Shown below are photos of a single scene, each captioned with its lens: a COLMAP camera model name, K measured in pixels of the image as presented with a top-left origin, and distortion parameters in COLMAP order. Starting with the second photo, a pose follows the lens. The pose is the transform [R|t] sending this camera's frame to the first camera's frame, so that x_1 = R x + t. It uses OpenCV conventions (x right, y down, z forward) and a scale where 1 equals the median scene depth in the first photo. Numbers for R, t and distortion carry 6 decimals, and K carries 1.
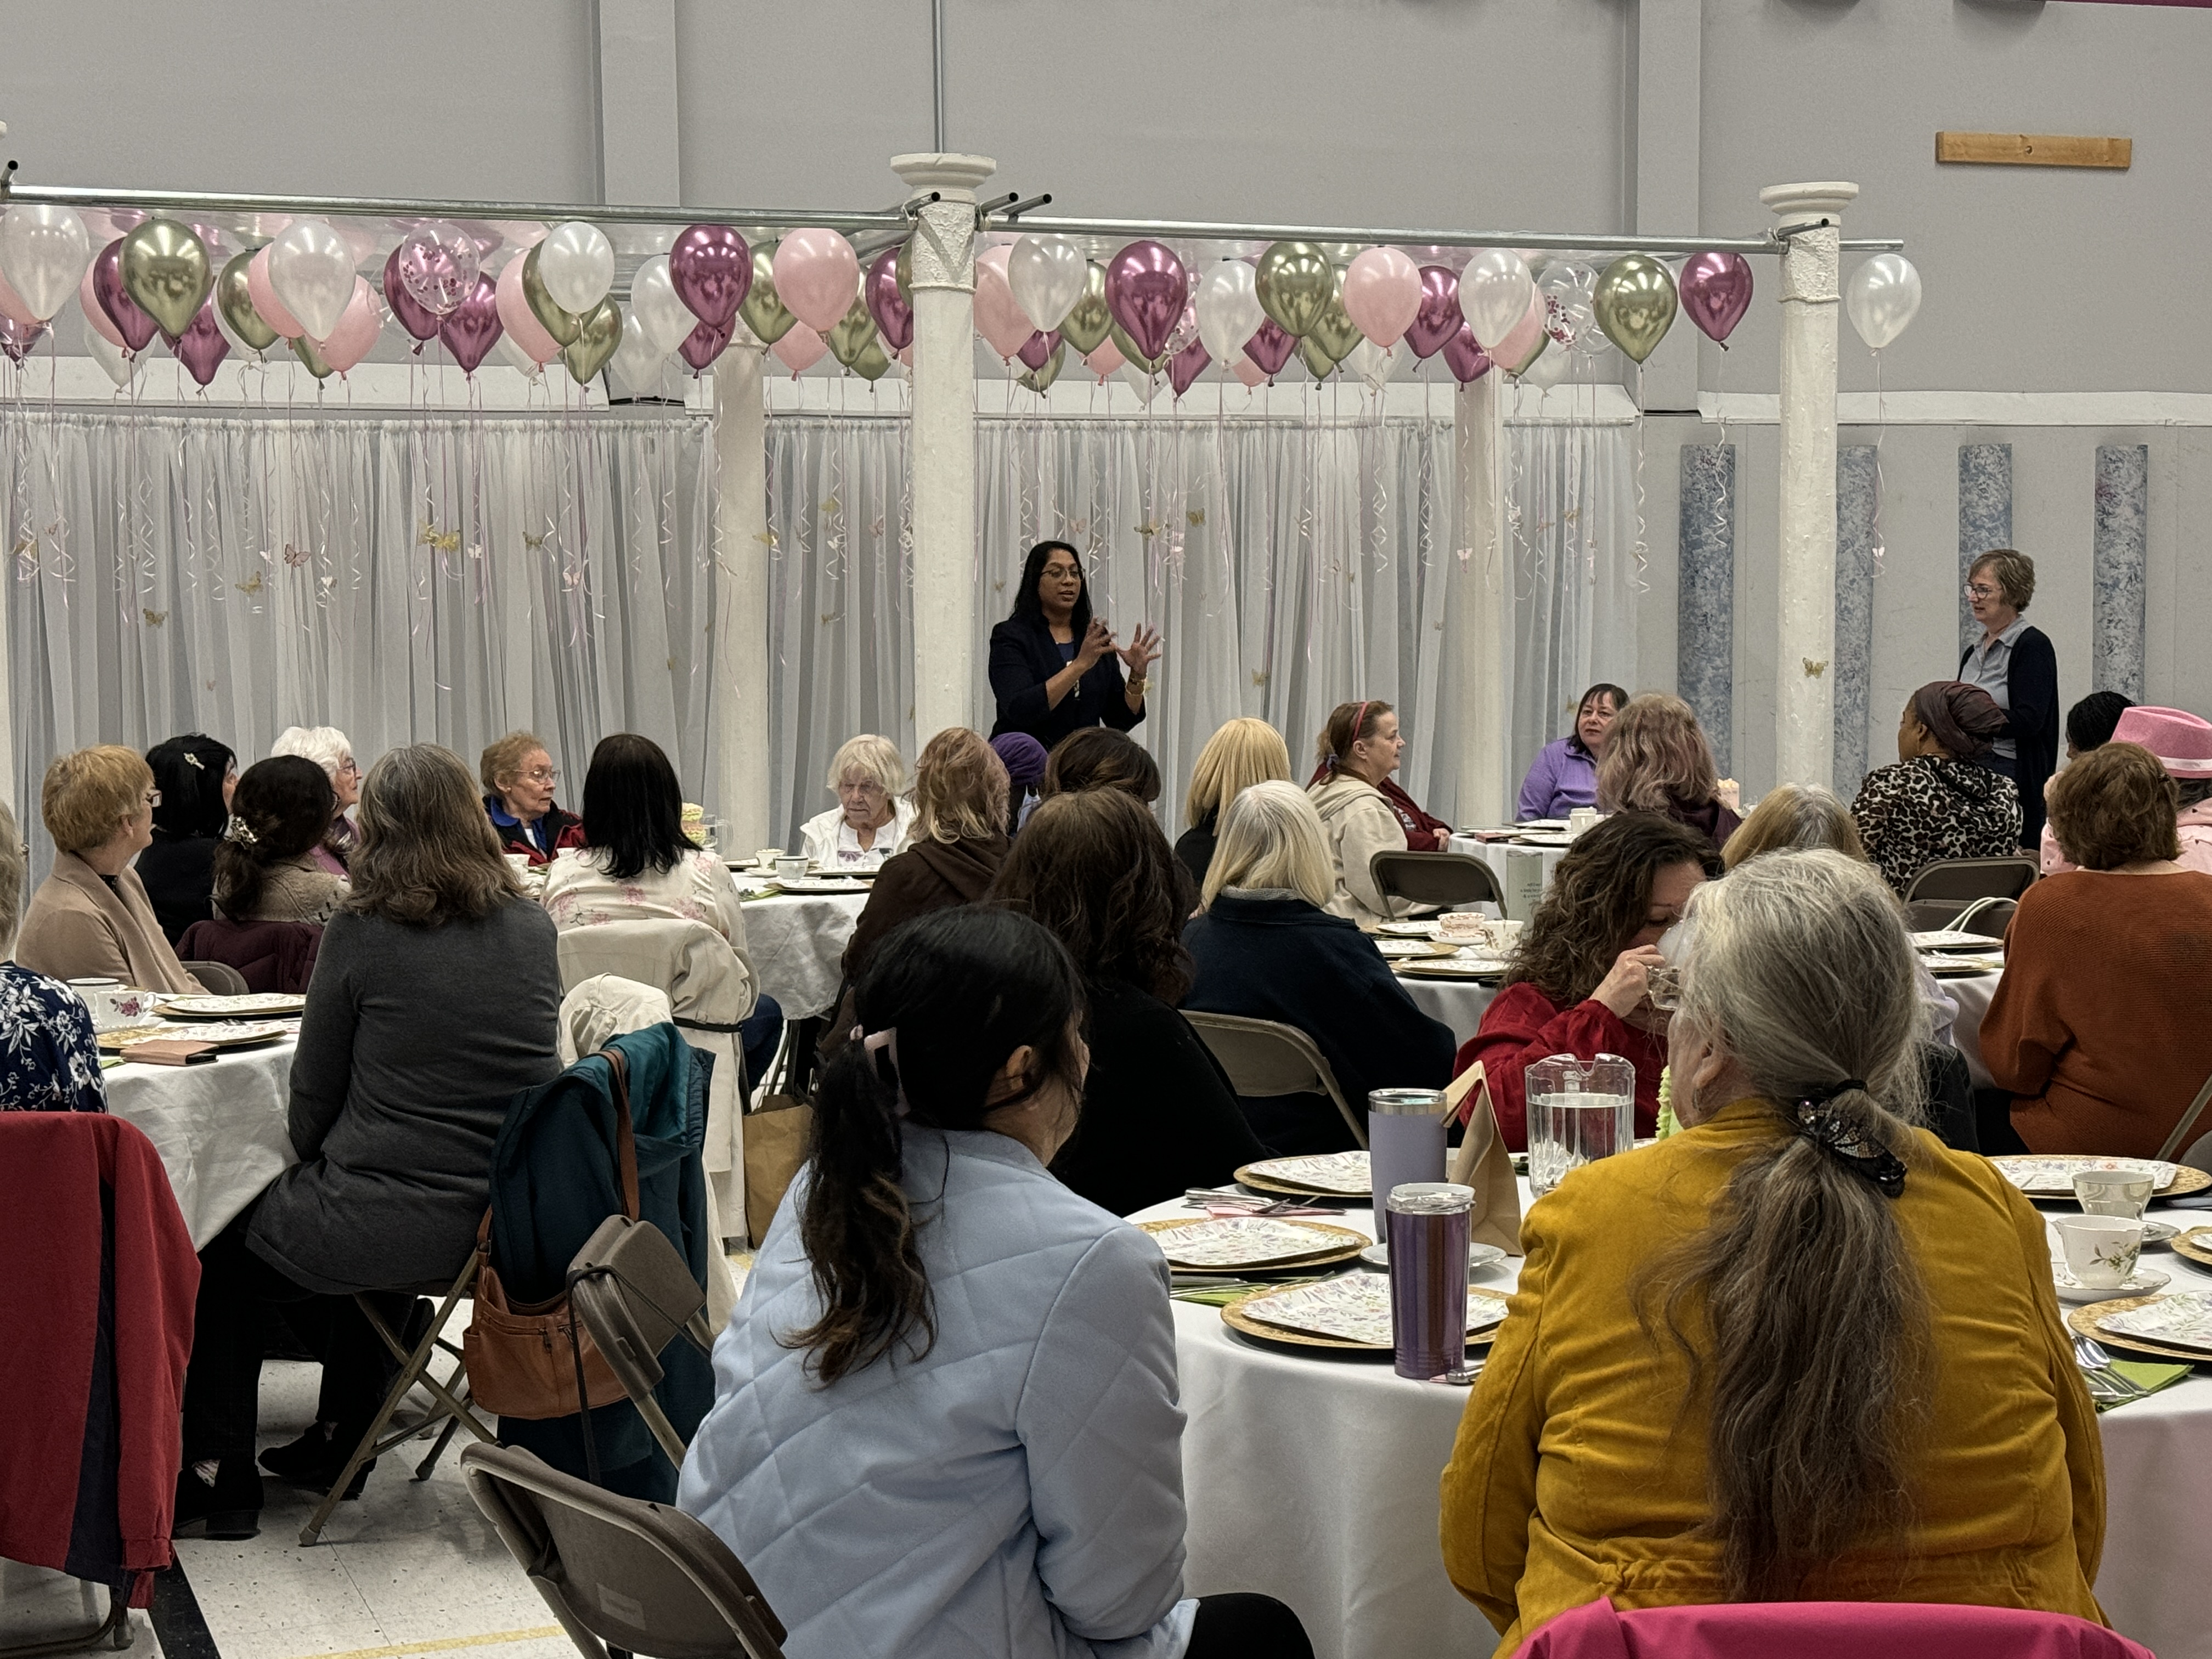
lens RADIAL K [[3599.2, 0, 1106.0], [0, 3599.2, 829.5], [0, 0, 1]] dist [0.143275, -0.468253]
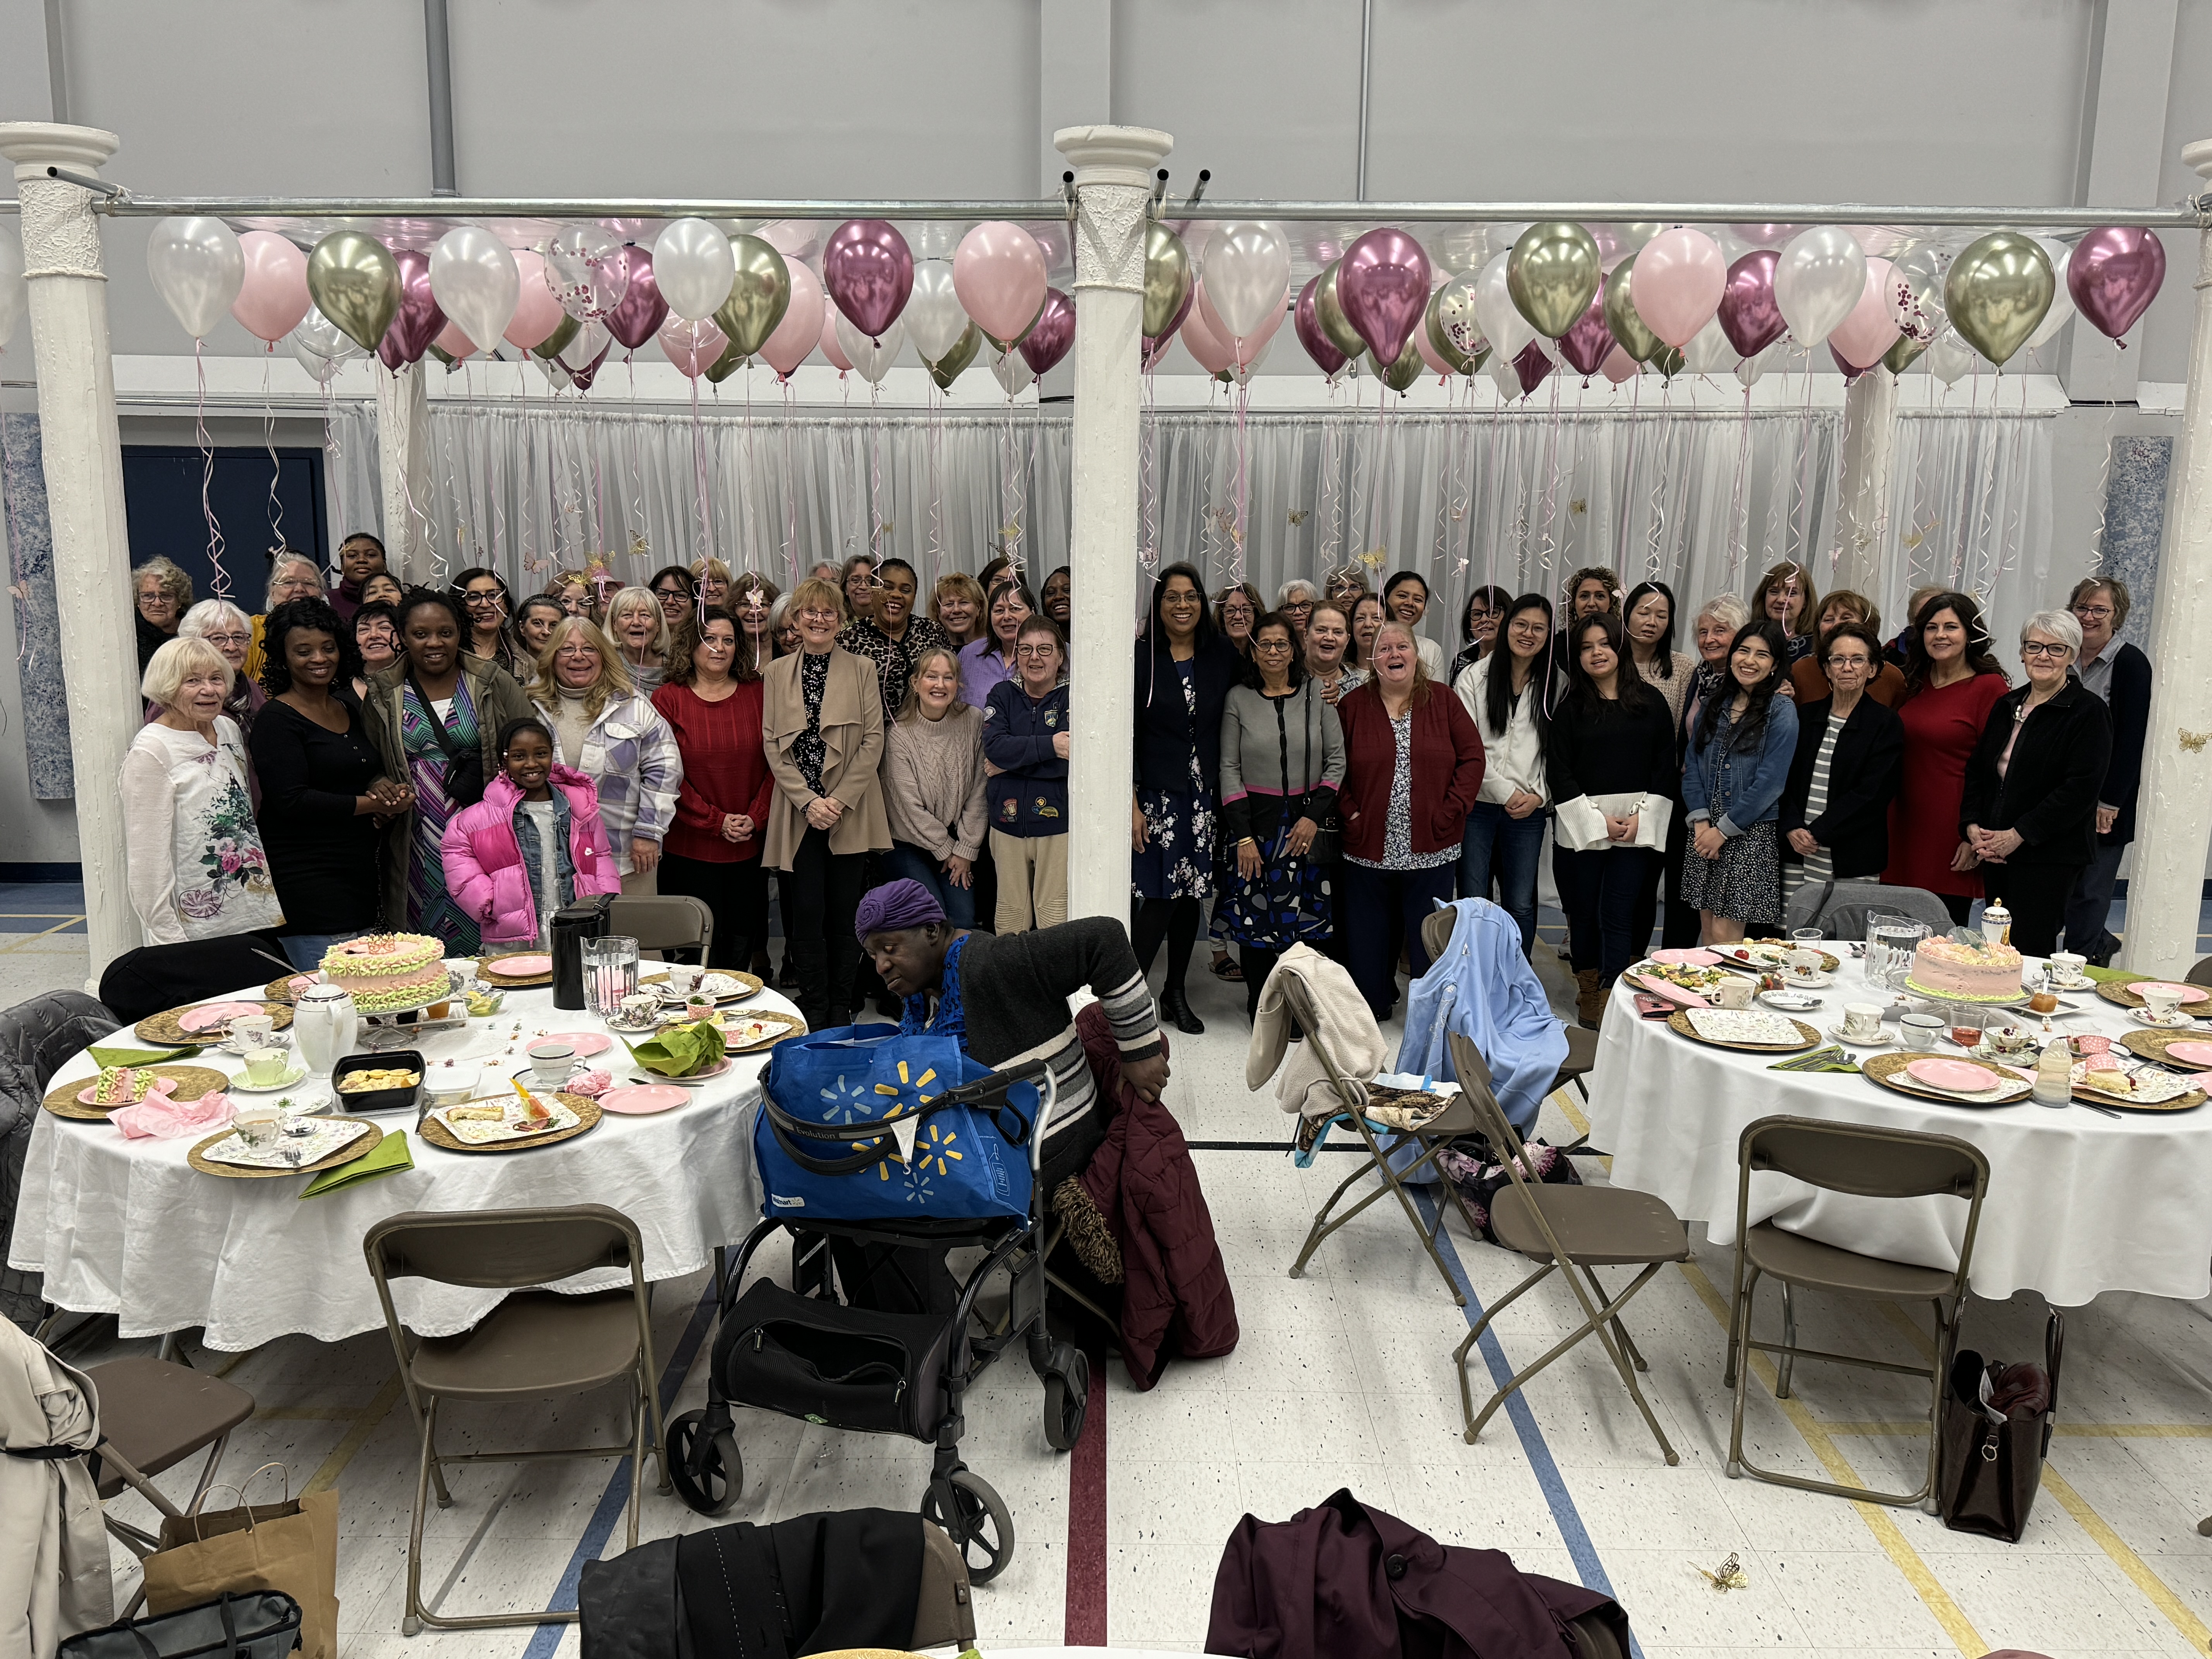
lens RADIAL K [[1860.9, 0, 1106.0], [0, 1860.9, 829.5], [0, 0, 1]] dist [0.103979, -0.200484]
pose [[0.932647, 0.083750, -0.350934, 0.115747], [-0.038585, 0.990259, 0.133781, -0.072791], [0.358720, -0.111230, 0.926794, 0.509718]]
